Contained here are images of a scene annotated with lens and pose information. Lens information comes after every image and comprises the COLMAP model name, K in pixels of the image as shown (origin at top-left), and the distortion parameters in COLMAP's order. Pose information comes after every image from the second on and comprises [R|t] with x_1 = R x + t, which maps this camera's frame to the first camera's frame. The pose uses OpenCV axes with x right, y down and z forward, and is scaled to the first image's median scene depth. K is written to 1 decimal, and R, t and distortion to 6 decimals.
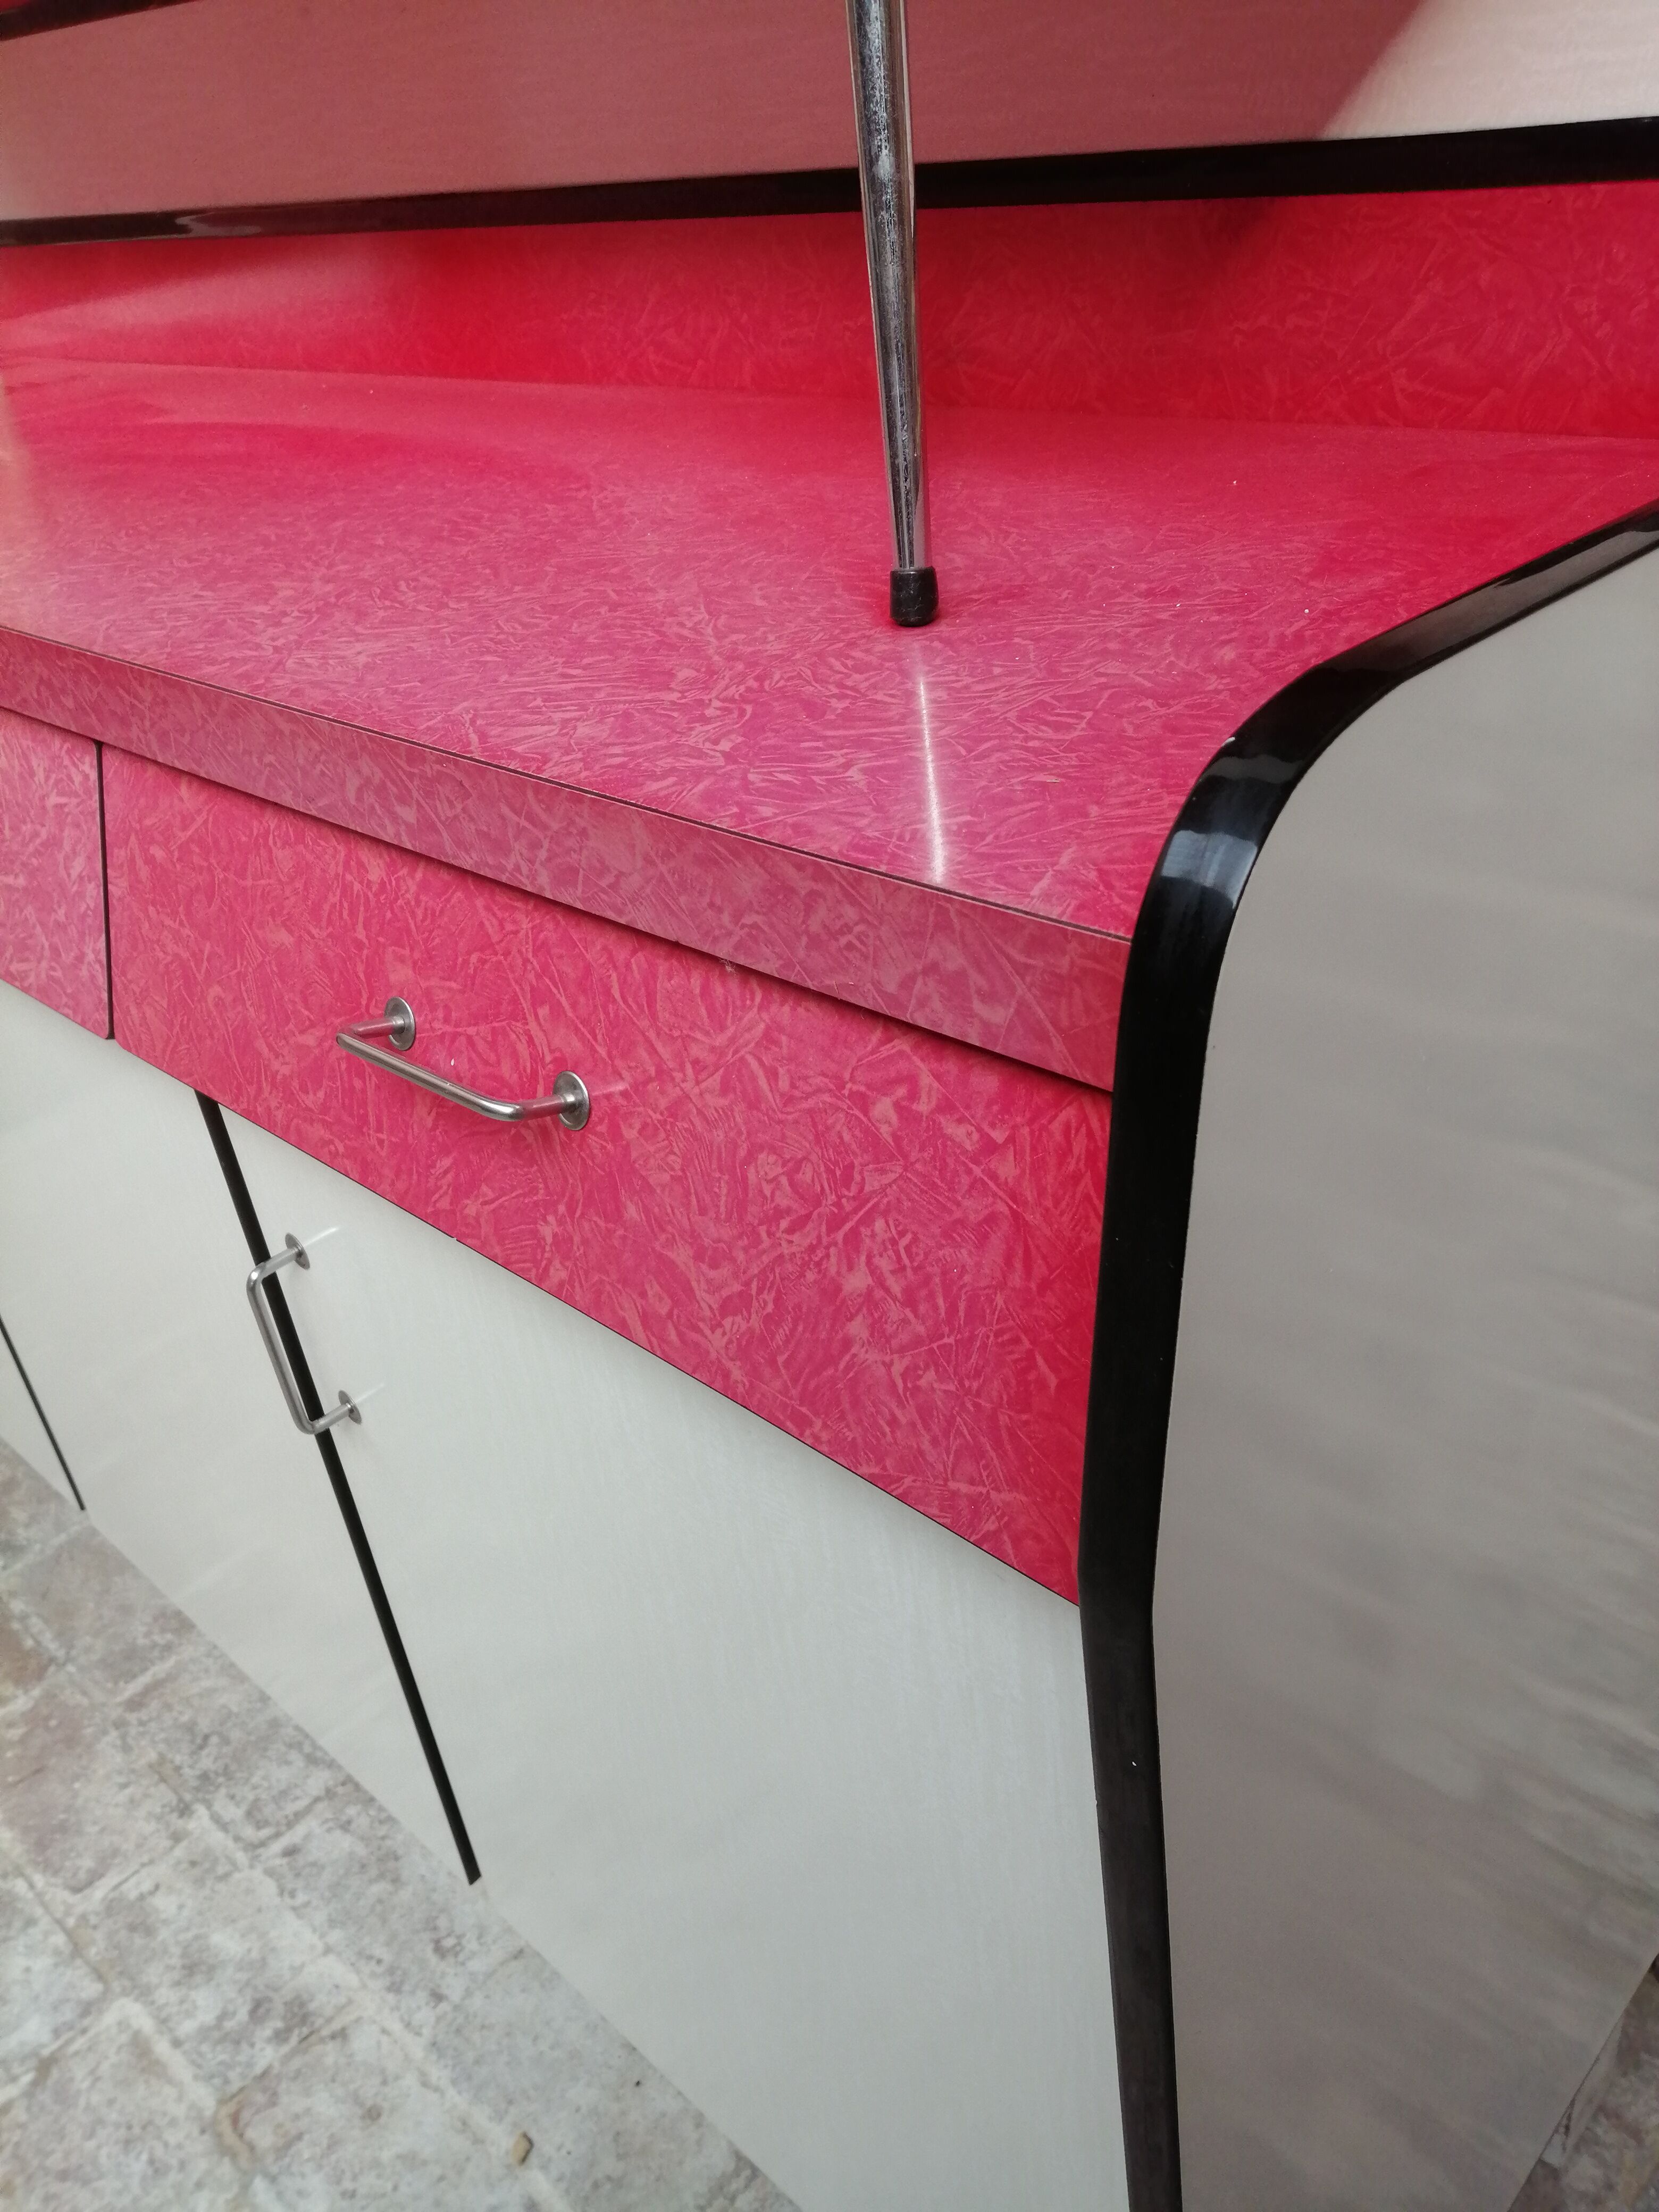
lens RADIAL K [[1713.7, 0, 859.3], [0, 1713.7, 1140.7], [0, 0, 1]] dist [0.016030, -0.019561]
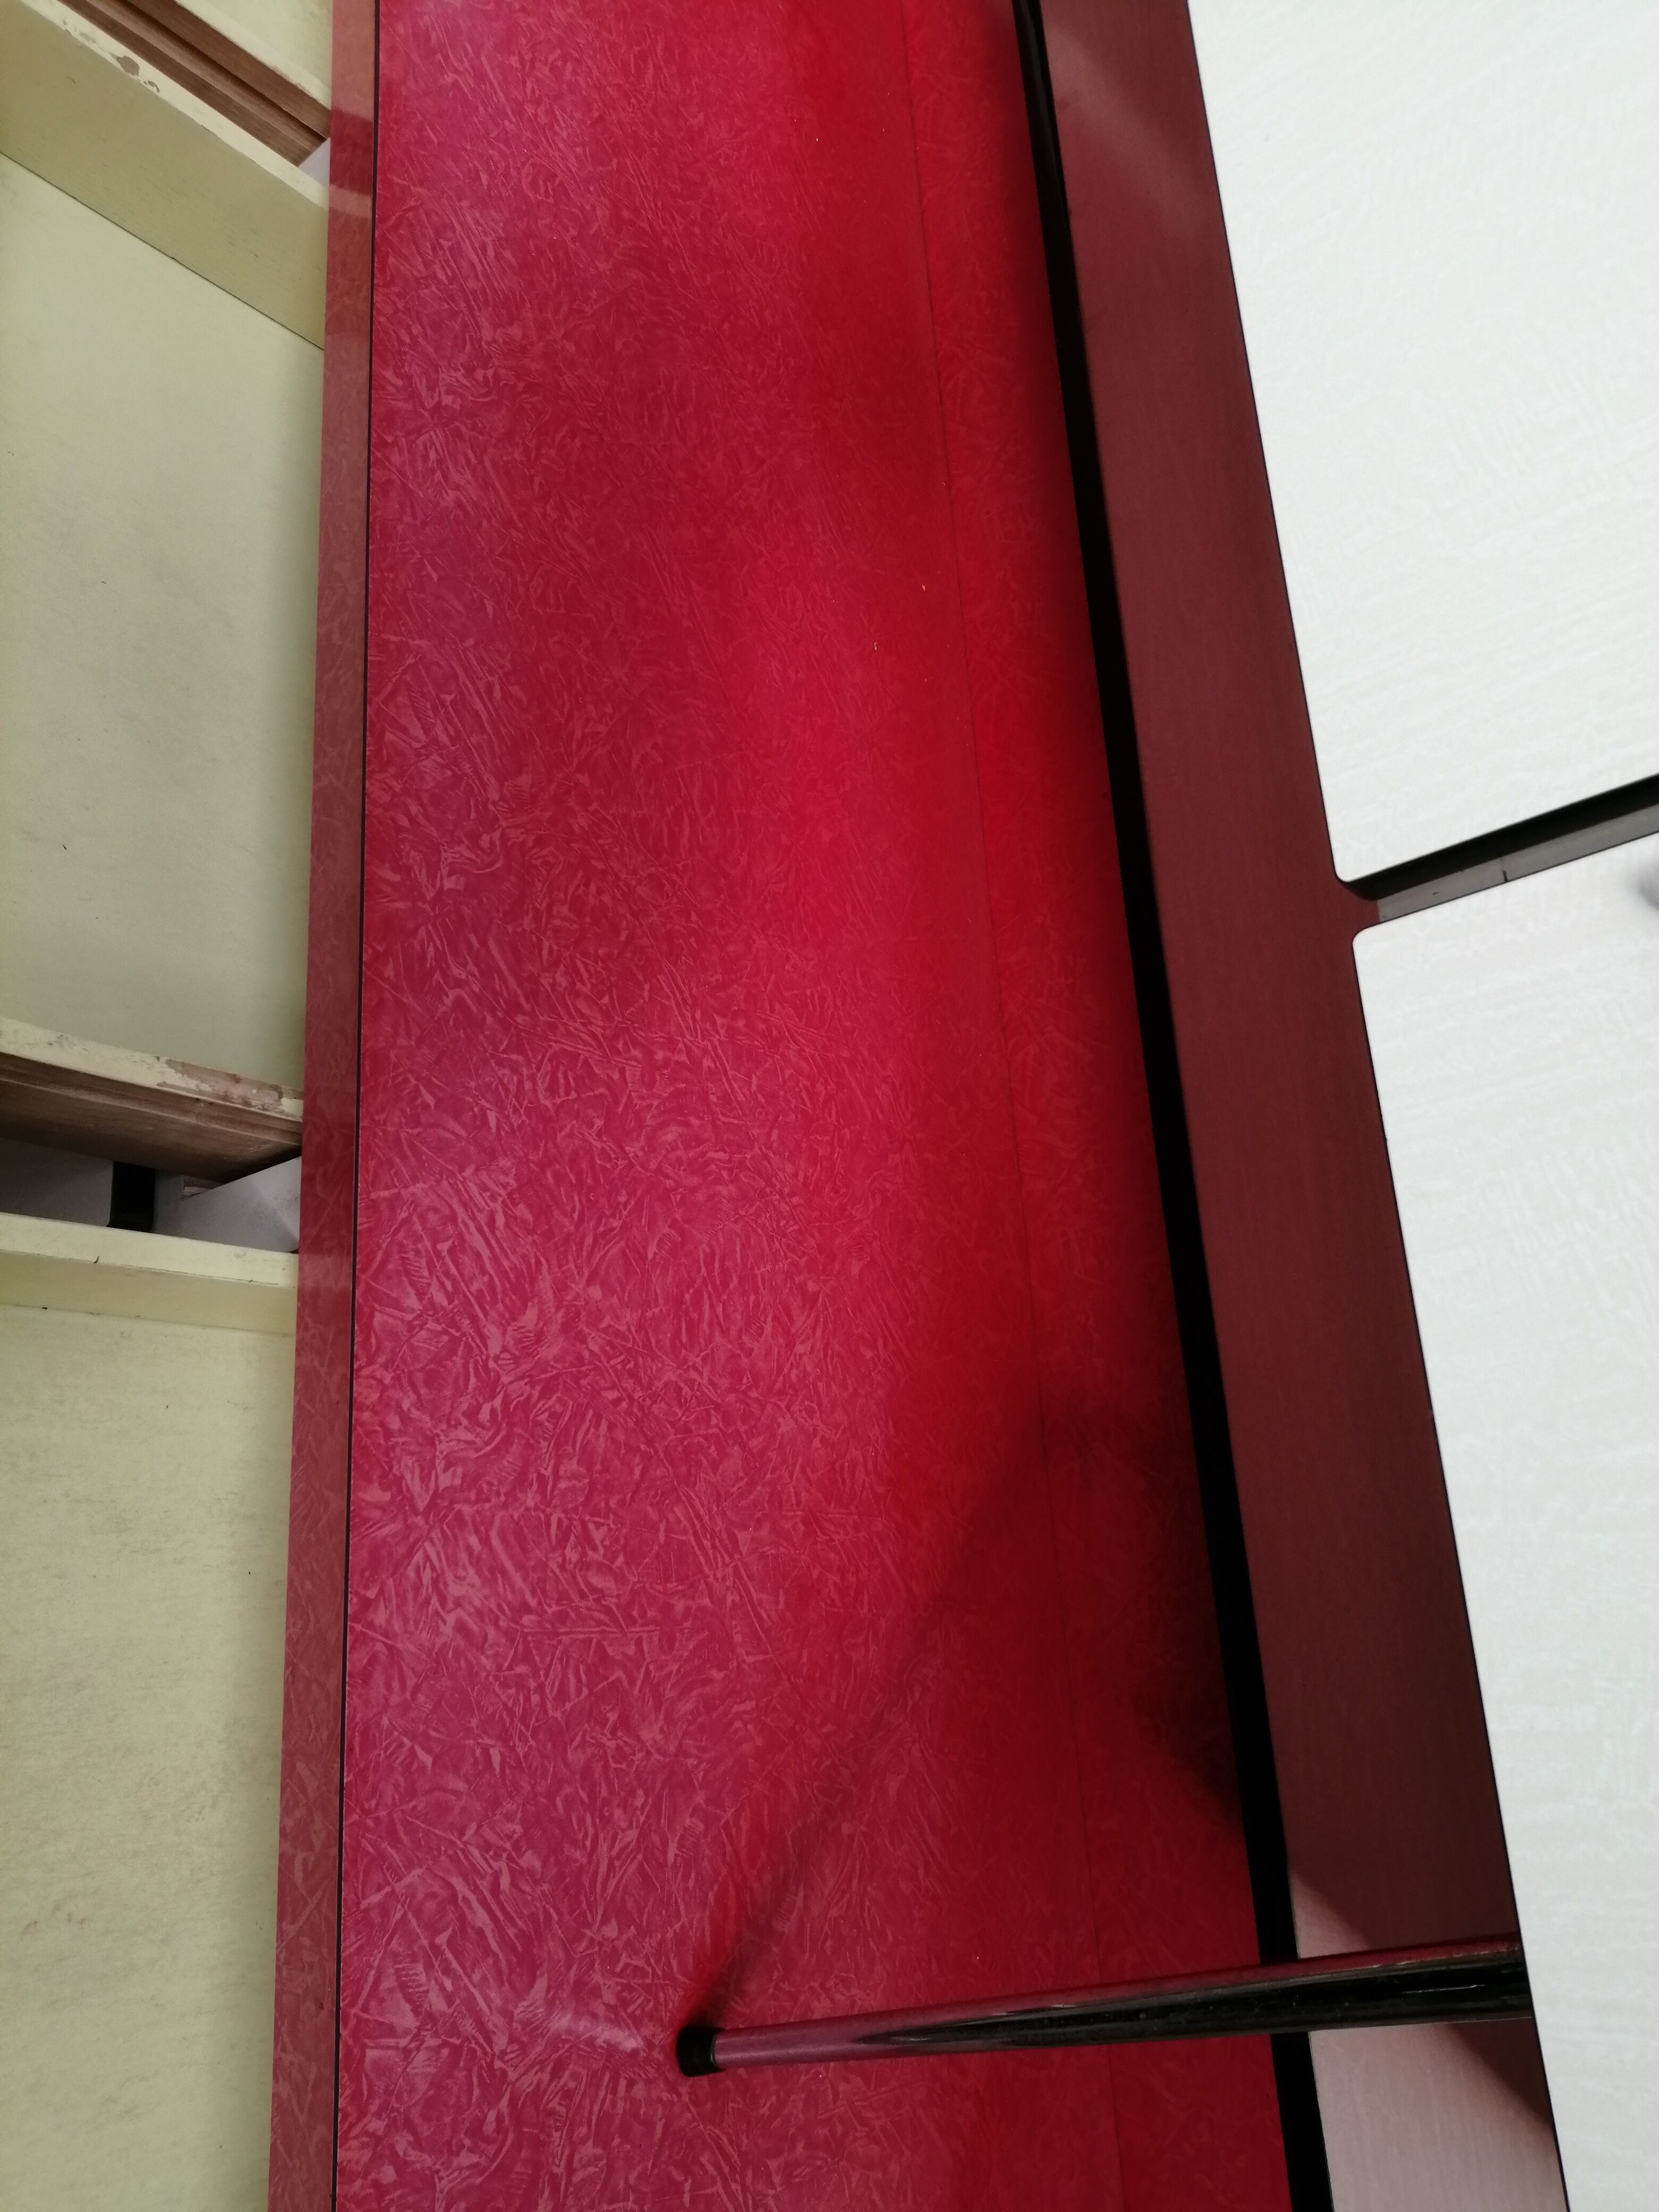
lens RADIAL K [[1713.7, 0, 827.8], [0, 1713.7, 1128.1], [0, 0, 1]] dist [0.016030, -0.019561]
pose [[0.406784, 0.844367, 0.348670, -0.397470], [-0.910066, 0.407744, 0.074326, -0.337351], [-0.079409, -0.347547, 0.934294, 0.058060]]
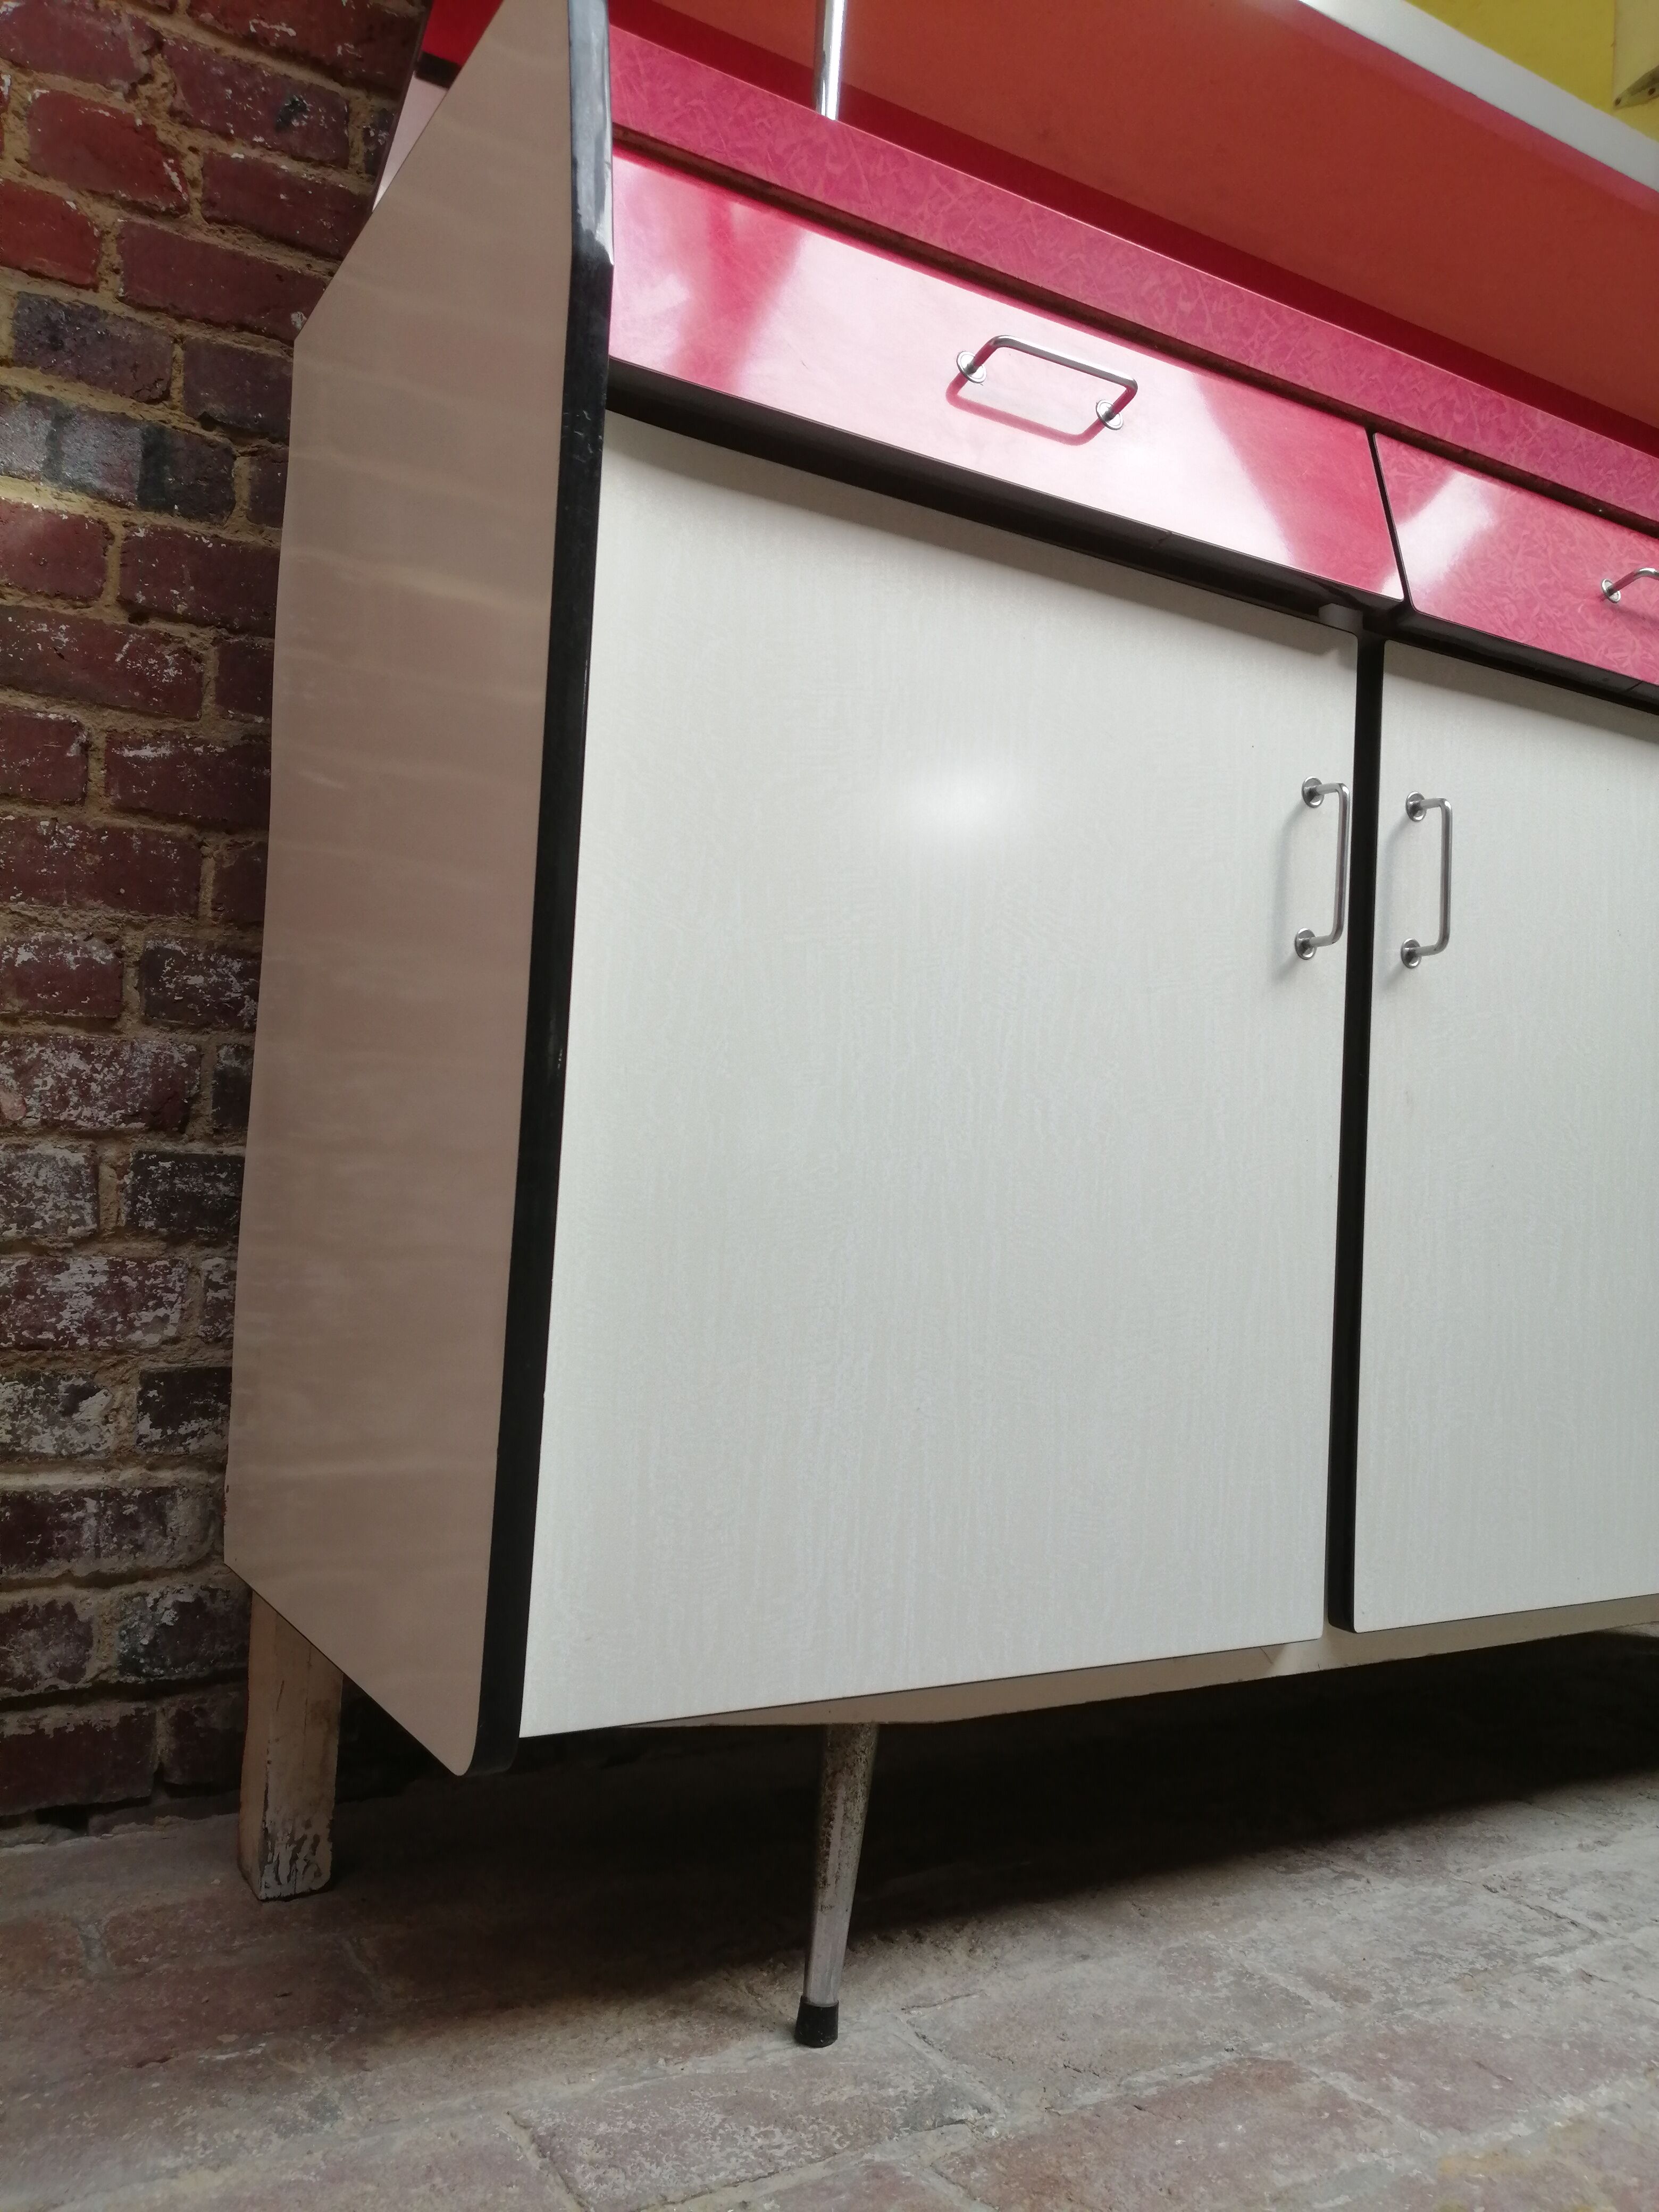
lens RADIAL K [[1713.7, 0, 835.5], [0, 1713.7, 1104.5], [0, 0, 1]] dist [0.016030, -0.019561]
pose [[0.276885, 0.151777, 0.948841, -1.481707], [0.457890, 0.847286, -0.269151, 0.155182], [-0.844791, 0.508989, 0.165103, 1.124809]]
